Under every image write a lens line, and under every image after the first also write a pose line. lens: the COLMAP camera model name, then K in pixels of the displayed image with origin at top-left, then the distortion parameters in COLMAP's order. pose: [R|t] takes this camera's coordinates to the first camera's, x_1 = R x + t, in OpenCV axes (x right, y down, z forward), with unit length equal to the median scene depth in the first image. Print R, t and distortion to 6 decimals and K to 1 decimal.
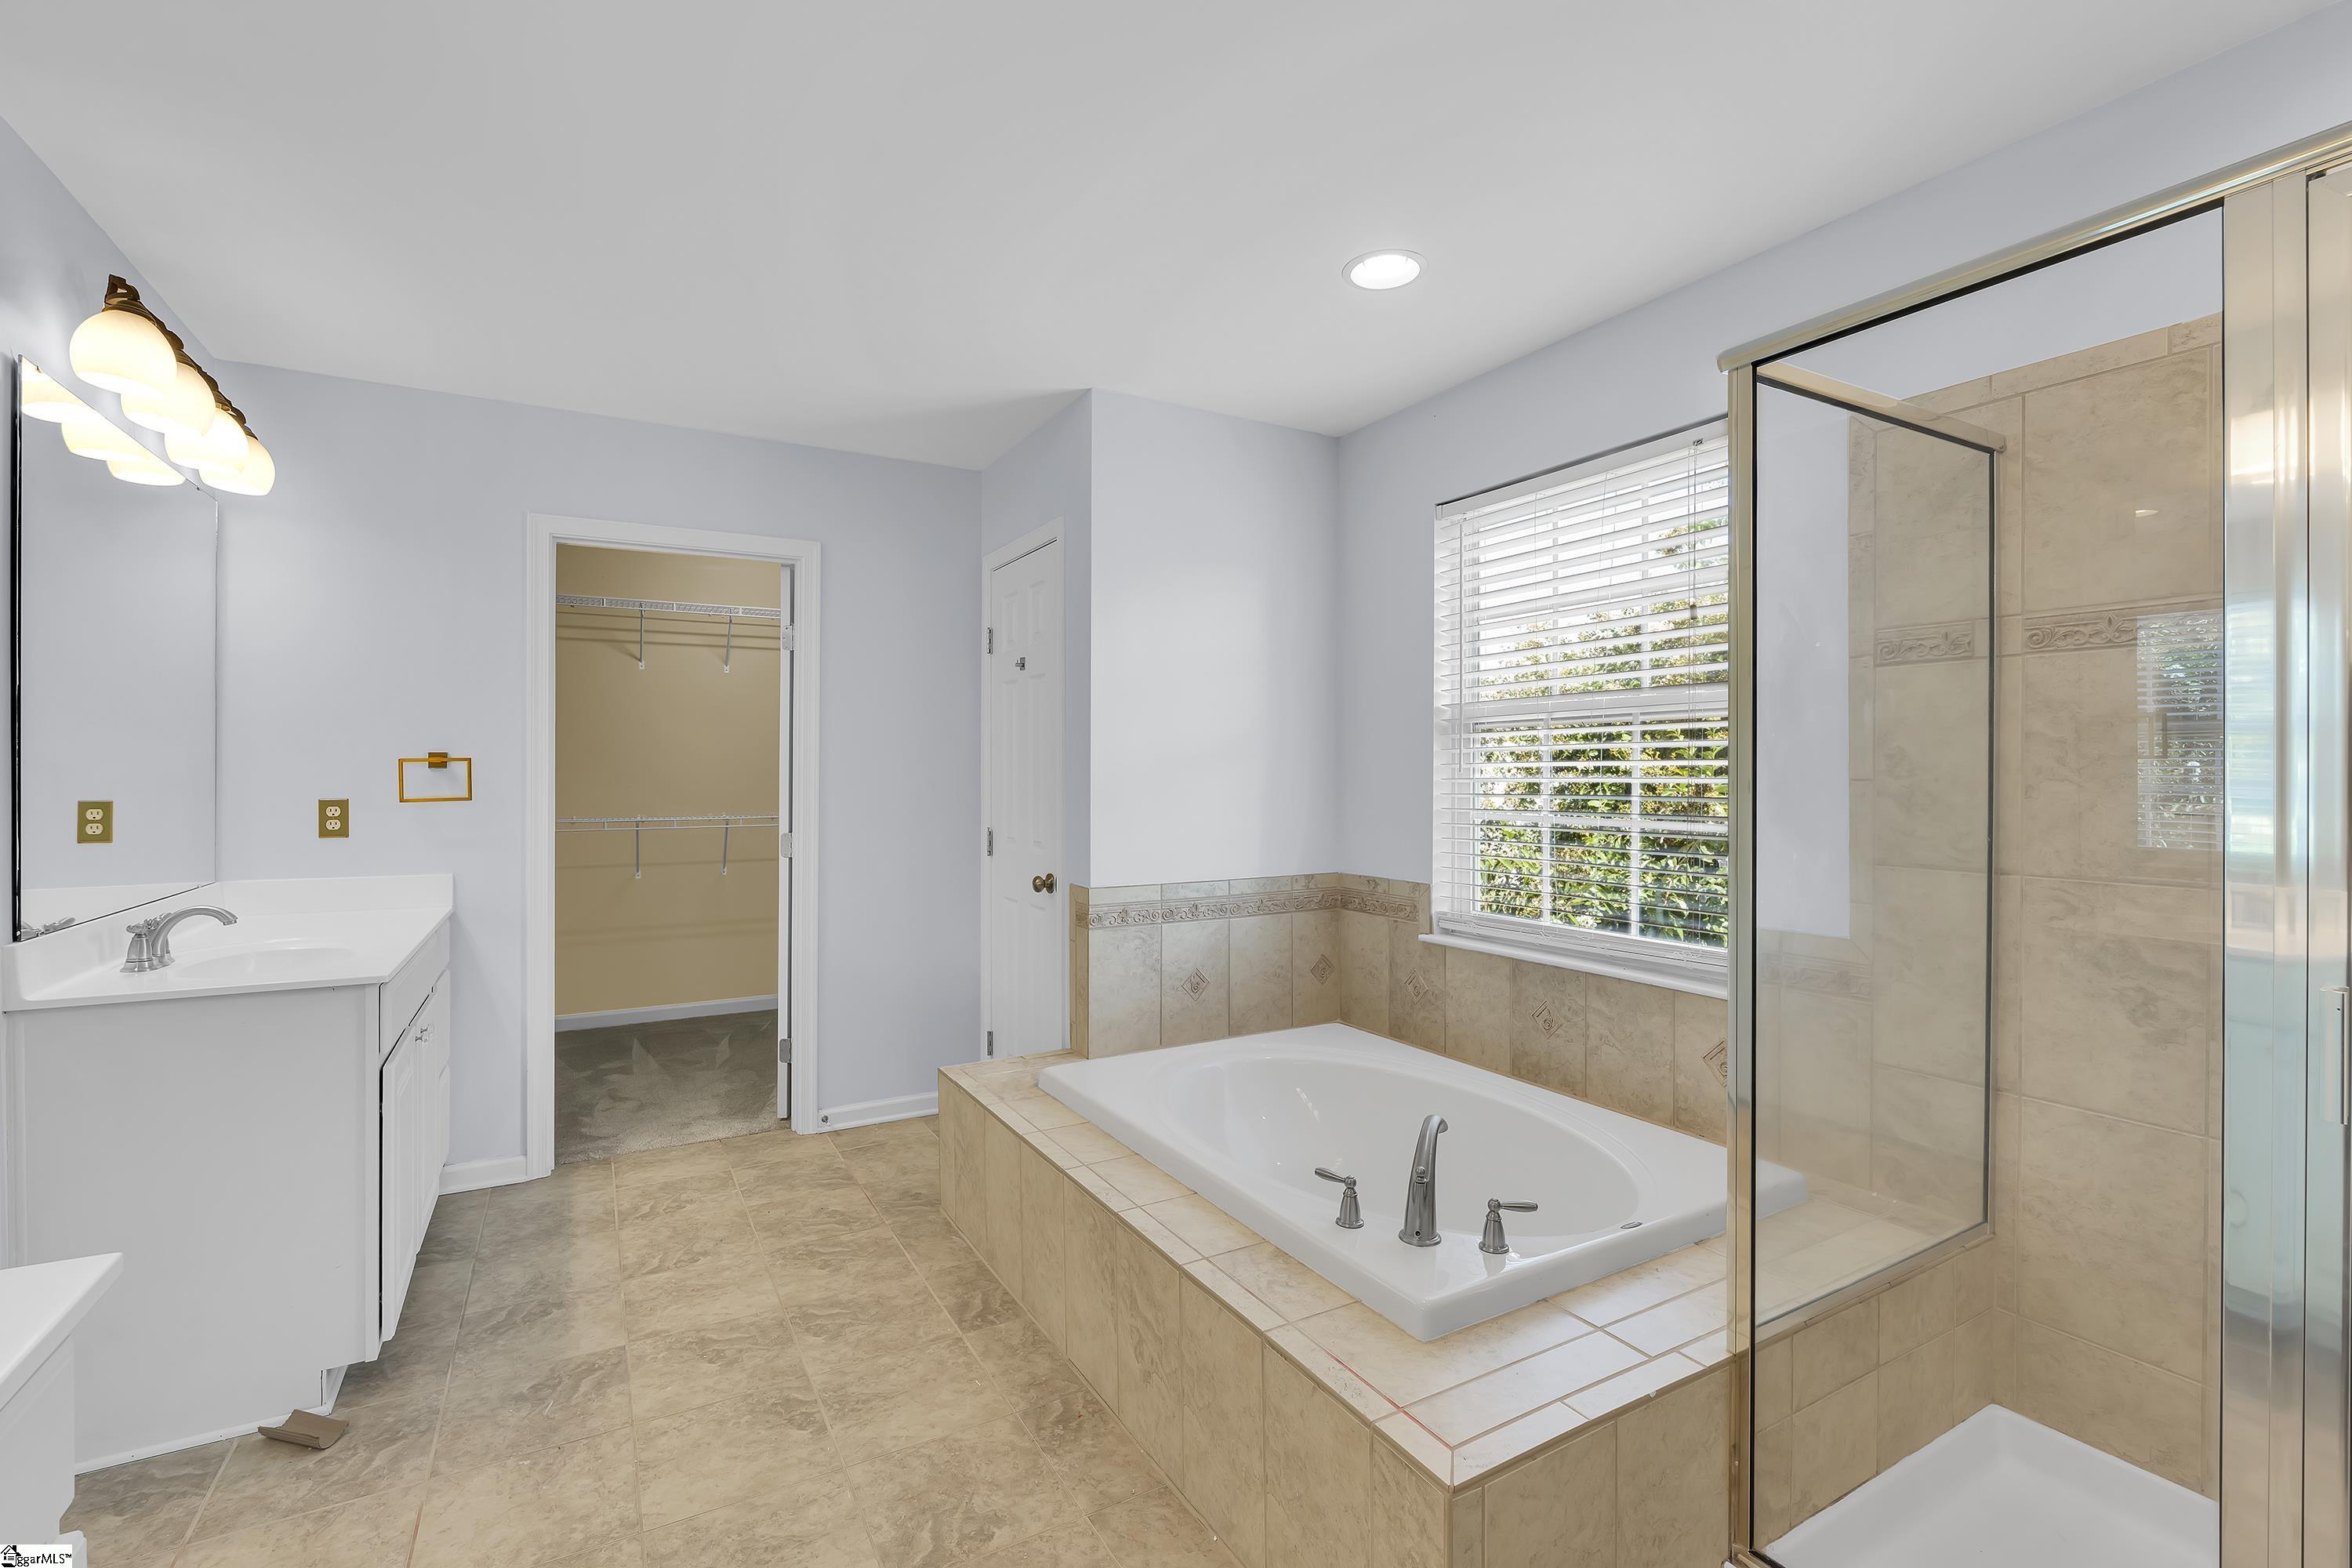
lens RADIAL K [[1038.1, 0, 1170.6], [0, 1038.1, 777.2], [0, 0, 1]] dist [0.001152, -0.000304]
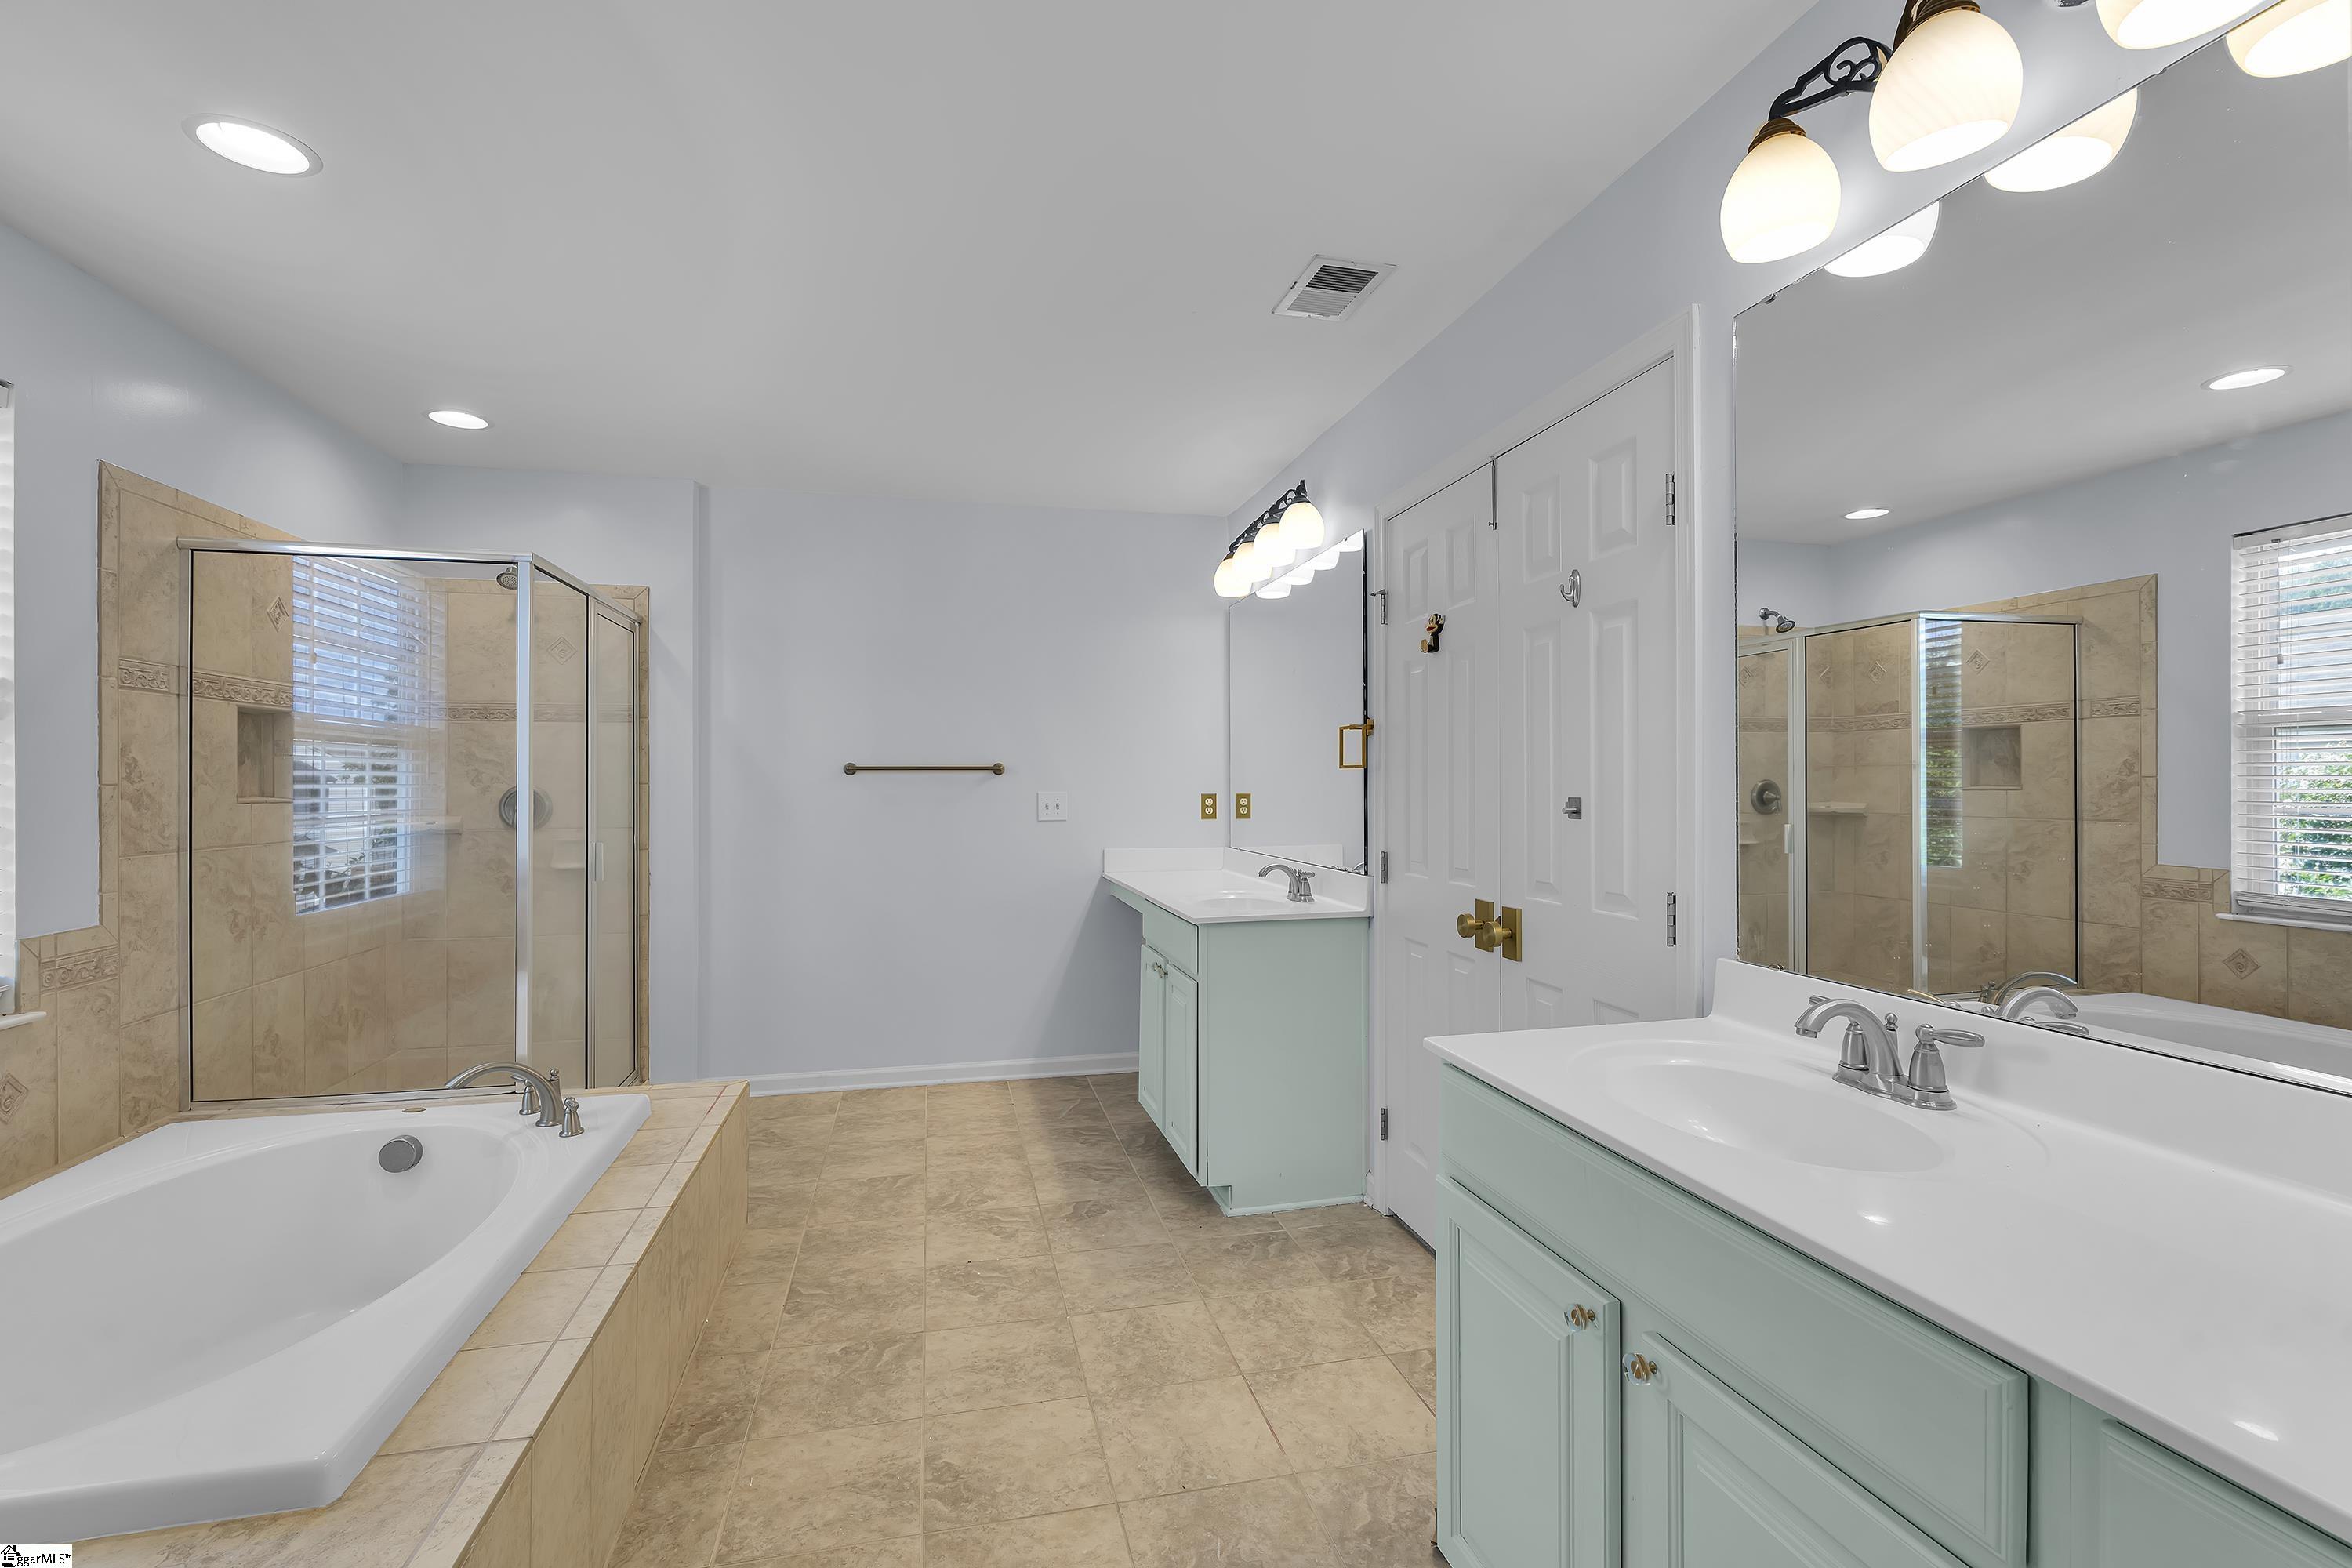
lens RADIAL K [[1038.1, 0, 1178.2], [0, 1038.1, 775.2], [0, 0, 1]] dist [0.001152, -0.000304]
pose [[-0.960705, 0.002953, 0.277556, -0.861182], [0.000808, 0.999969, -0.007845, 0.002135], [-0.277570, -0.007313, -0.960677, 1.945532]]
